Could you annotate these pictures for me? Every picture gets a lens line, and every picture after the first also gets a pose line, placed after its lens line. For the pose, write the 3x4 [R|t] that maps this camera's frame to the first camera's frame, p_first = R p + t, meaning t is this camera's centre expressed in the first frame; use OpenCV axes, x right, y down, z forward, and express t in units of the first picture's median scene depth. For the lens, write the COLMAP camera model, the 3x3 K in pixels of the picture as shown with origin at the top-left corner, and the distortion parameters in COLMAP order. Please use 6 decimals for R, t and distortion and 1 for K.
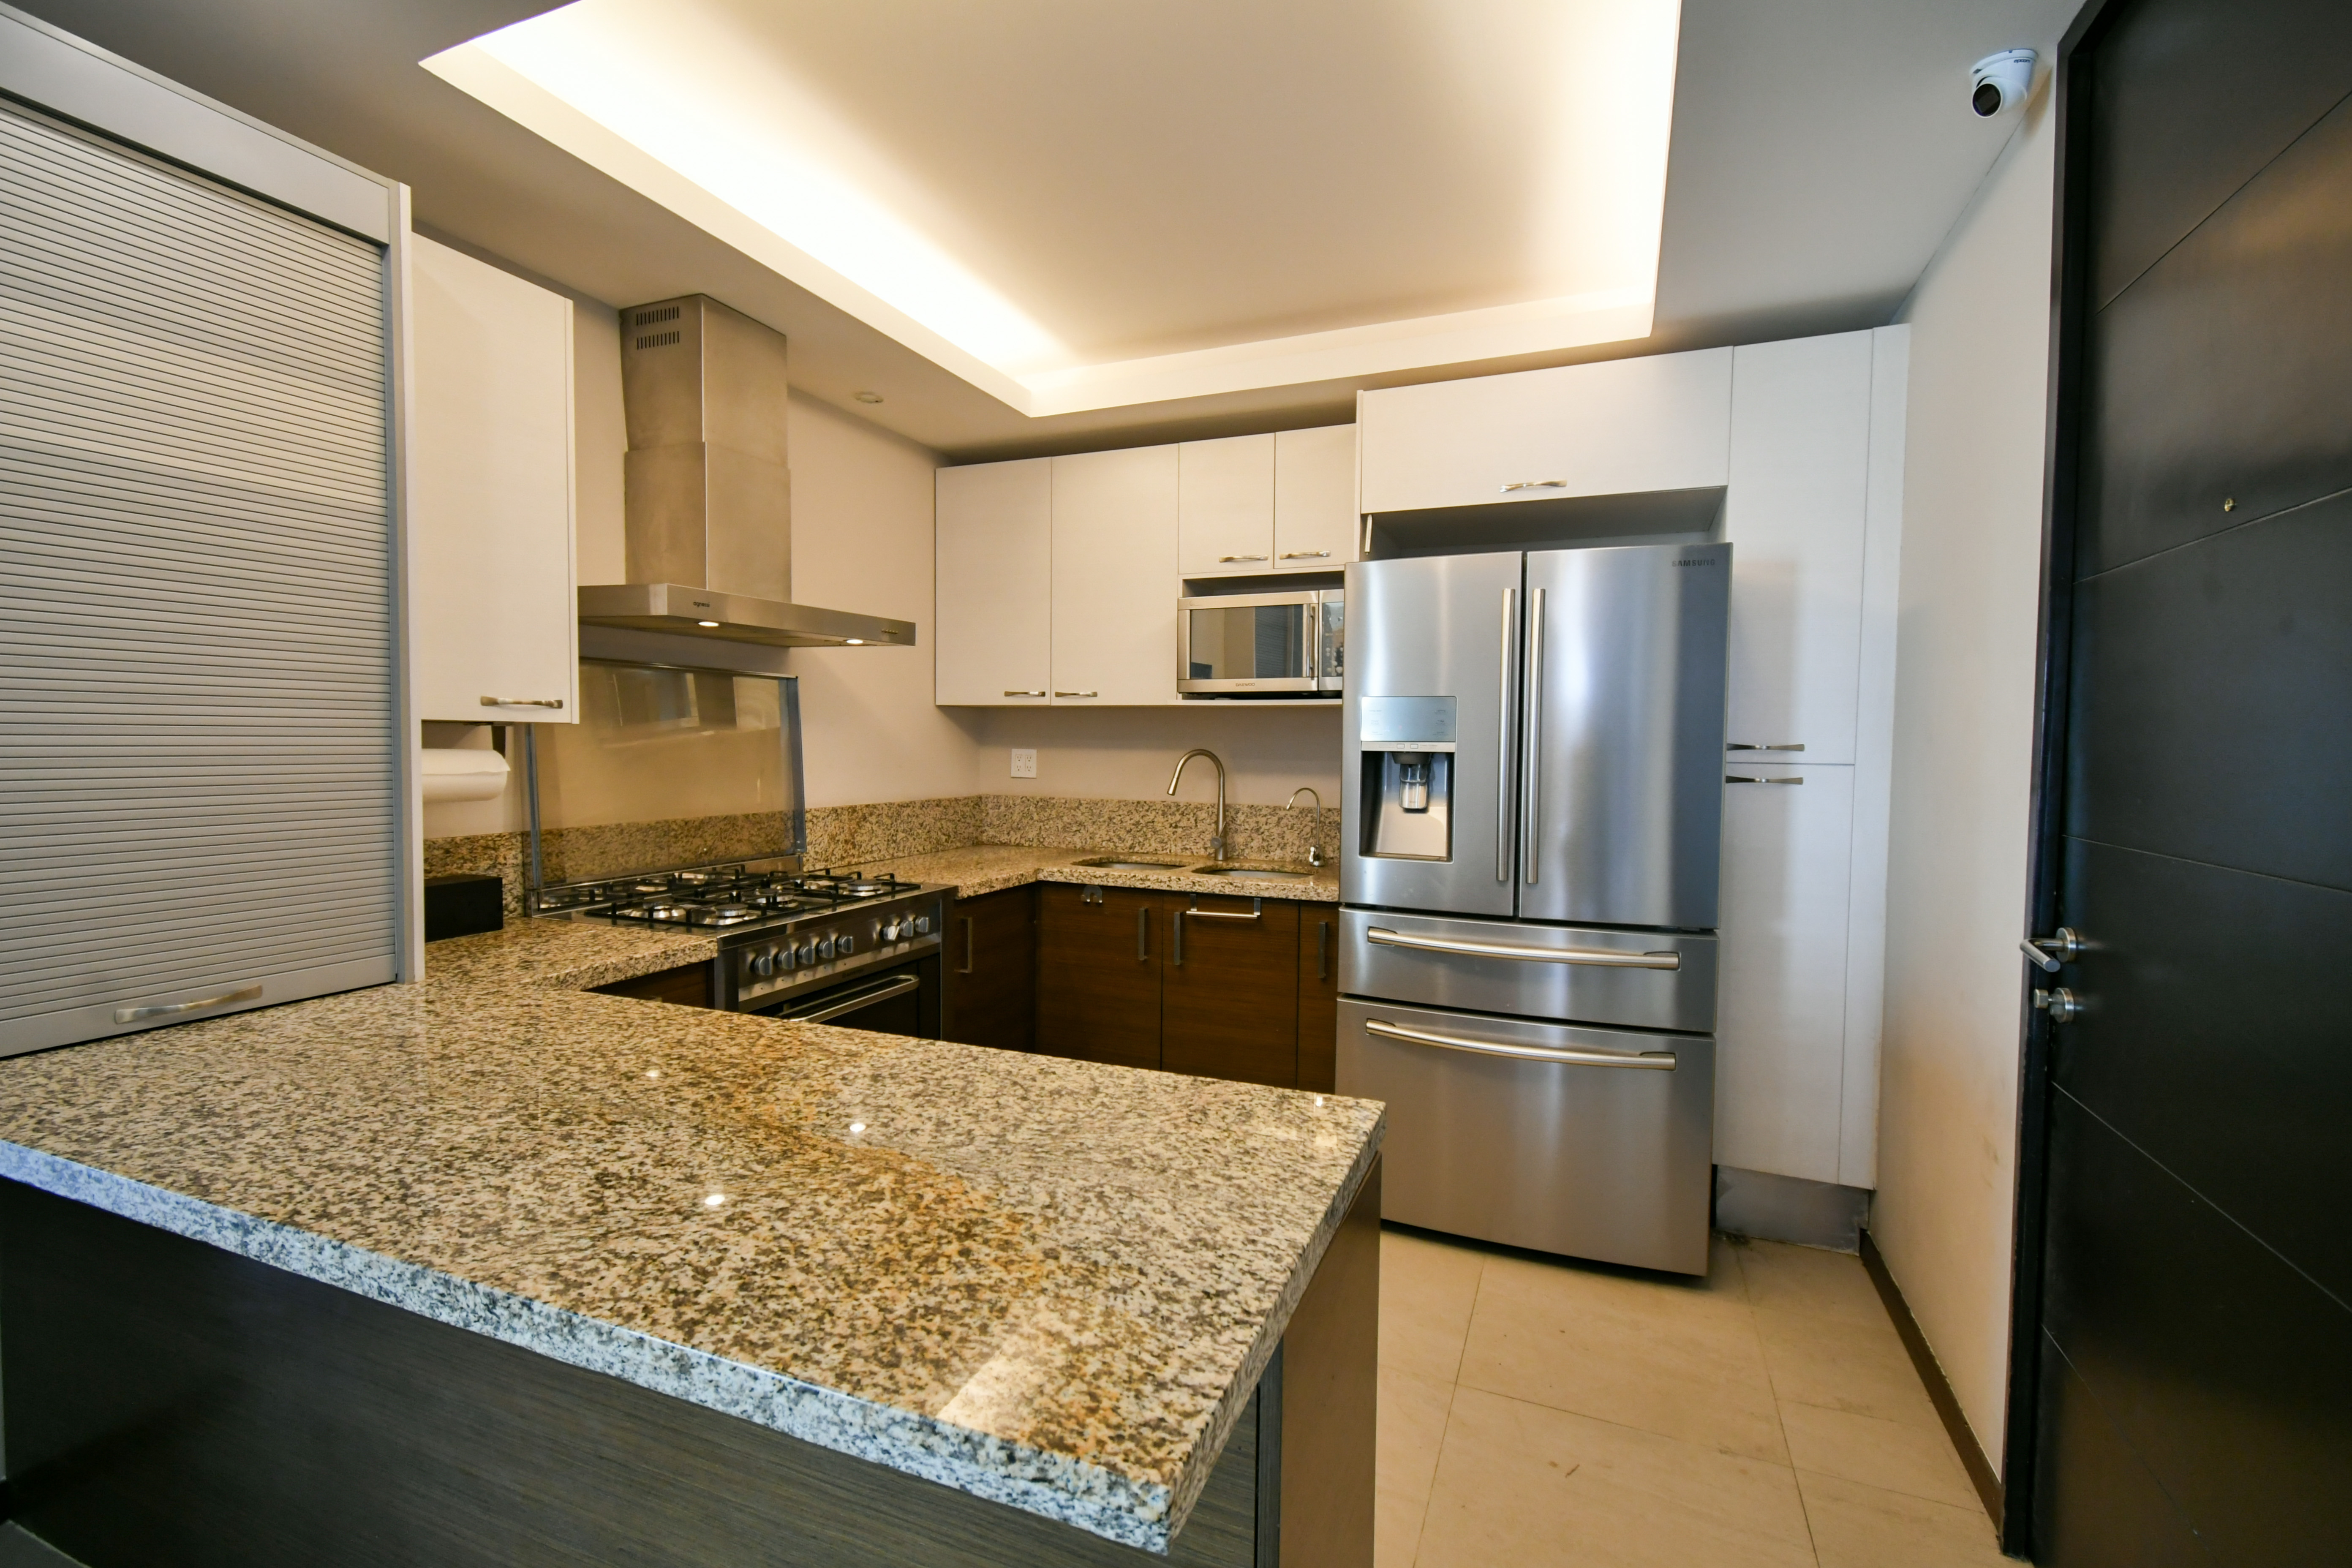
lens RADIAL K [[1050.3, 0, 1177.1], [0, 1050.3, 784.5], [0, 0, 1]] dist [0.000418, -0.001771]
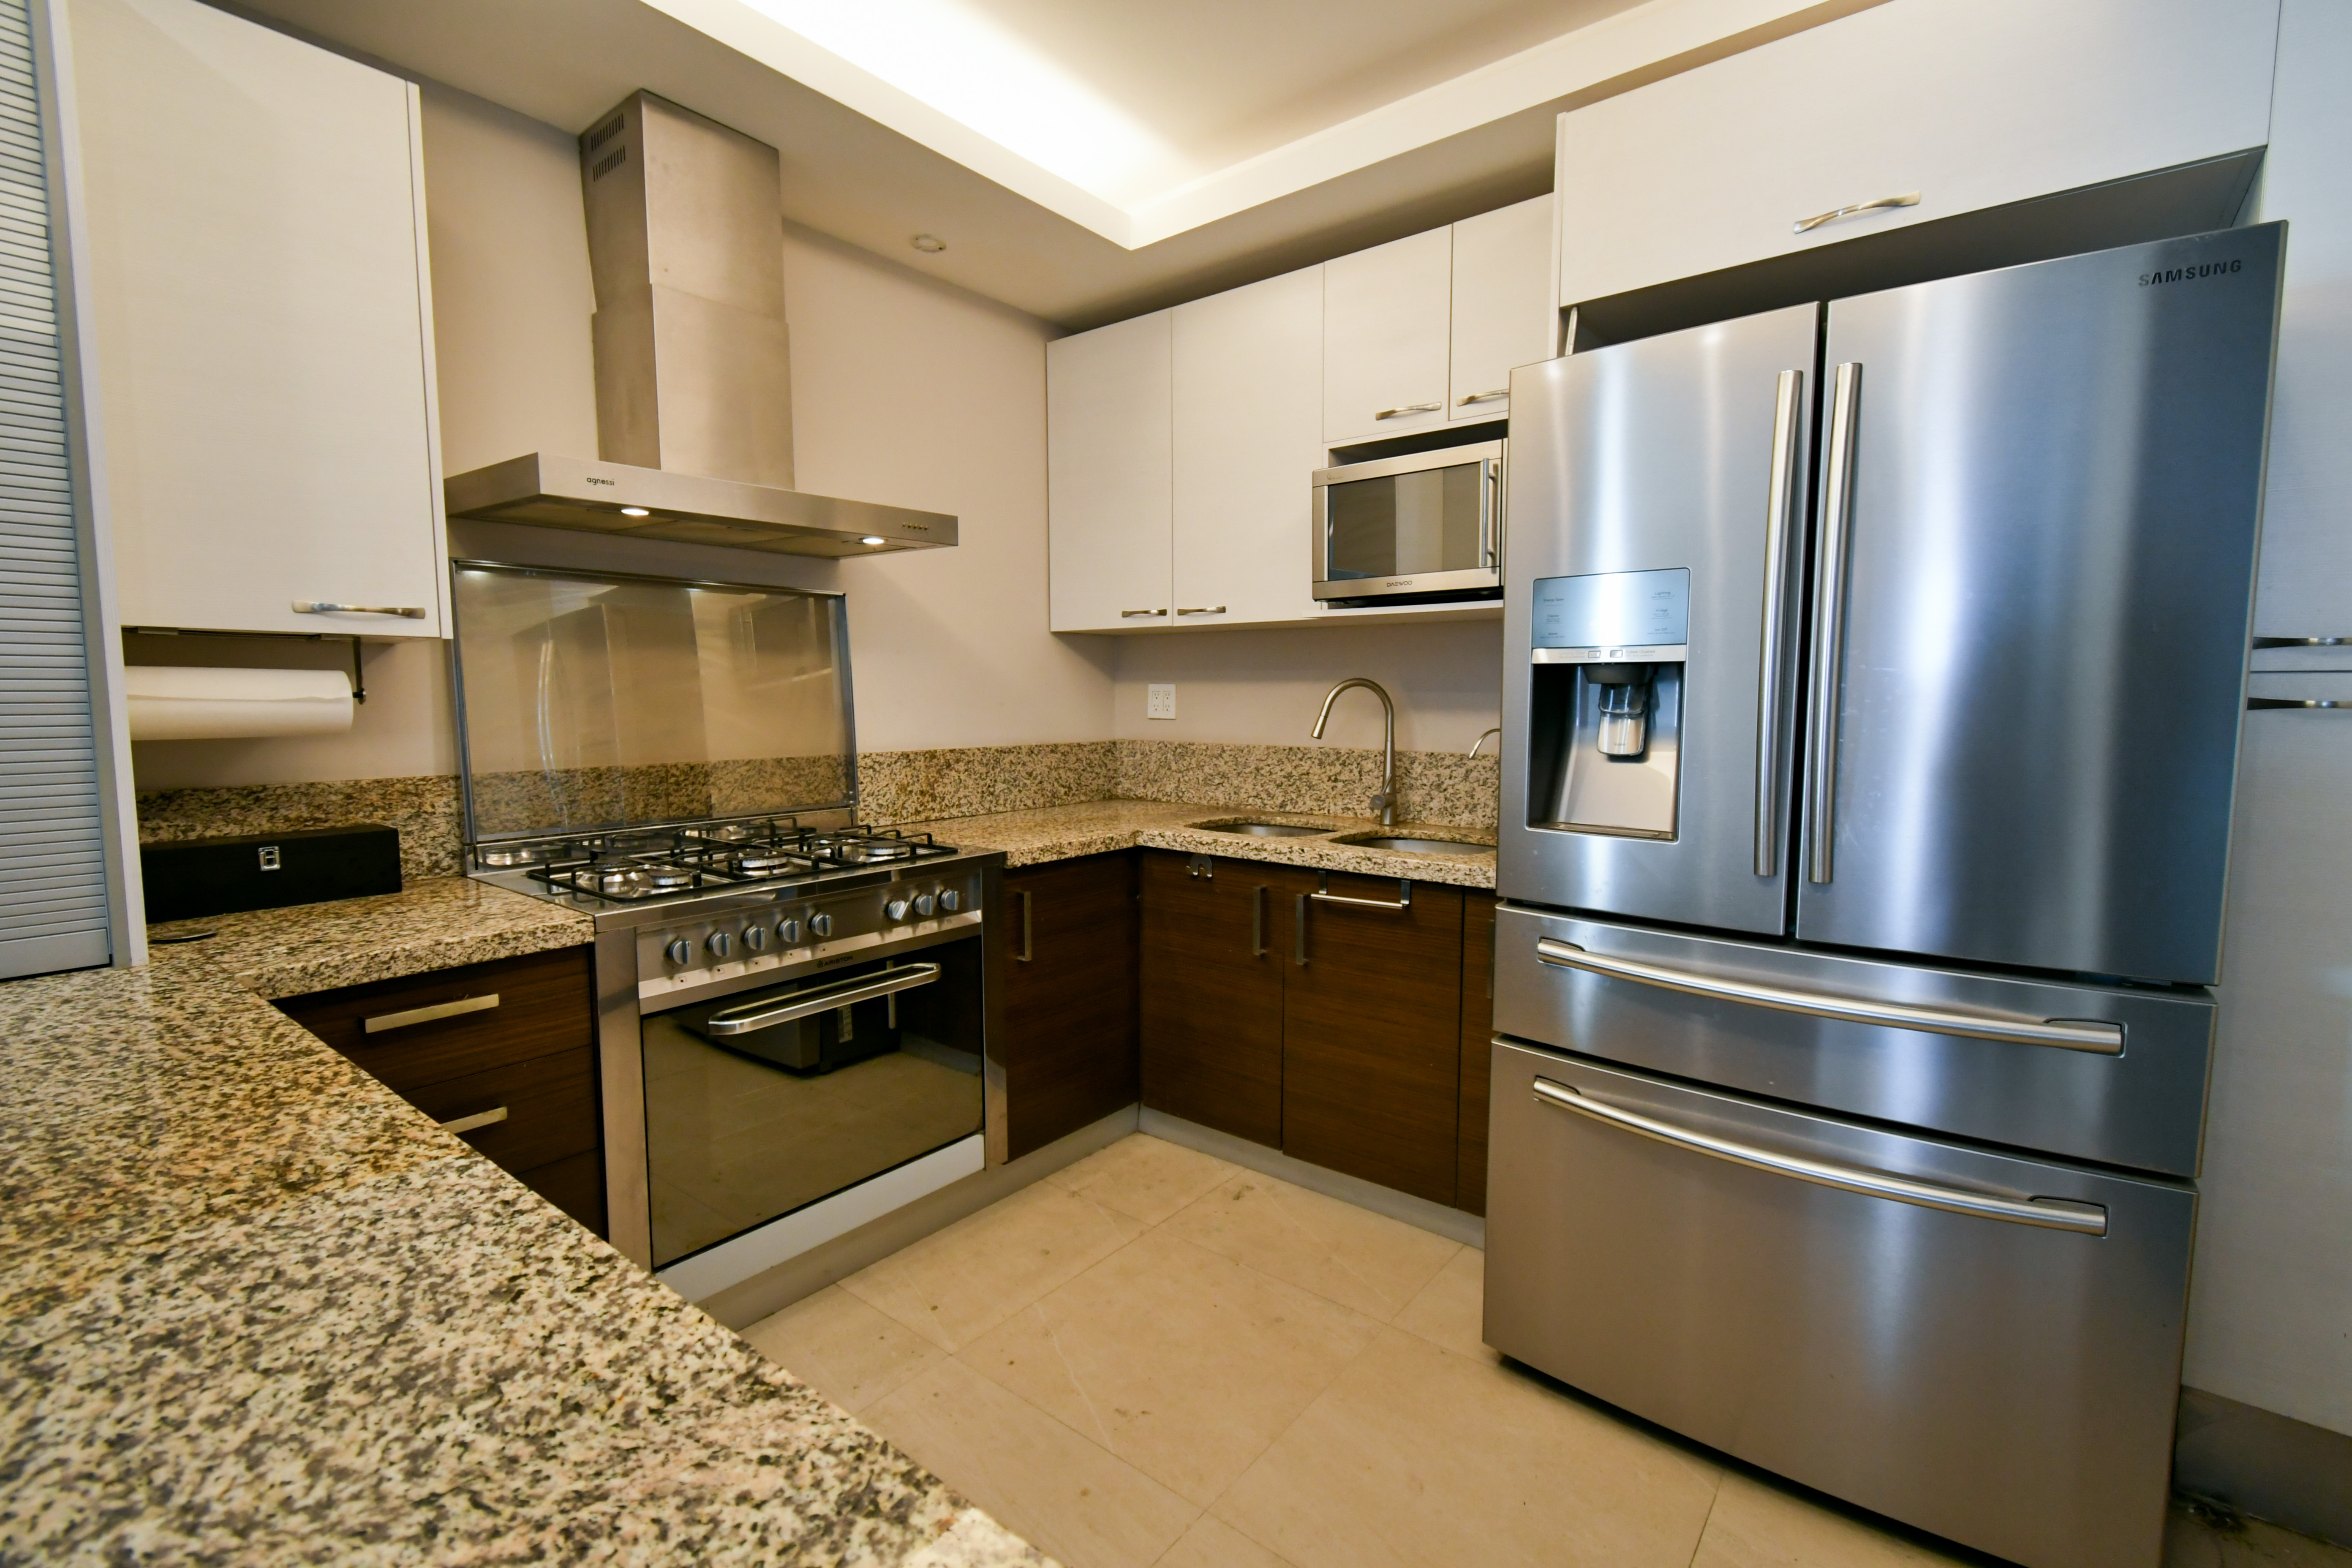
lens RADIAL K [[1050.3, 0, 1171.4], [0, 1050.3, 785.0], [0, 0, 1]] dist [0.000418, -0.001771]
pose [[0.960528, 0.013586, -0.277852, 0.134830], [-0.001394, 0.999029, 0.044032, 0.013152], [0.278181, -0.041907, 0.959614, 0.303441]]
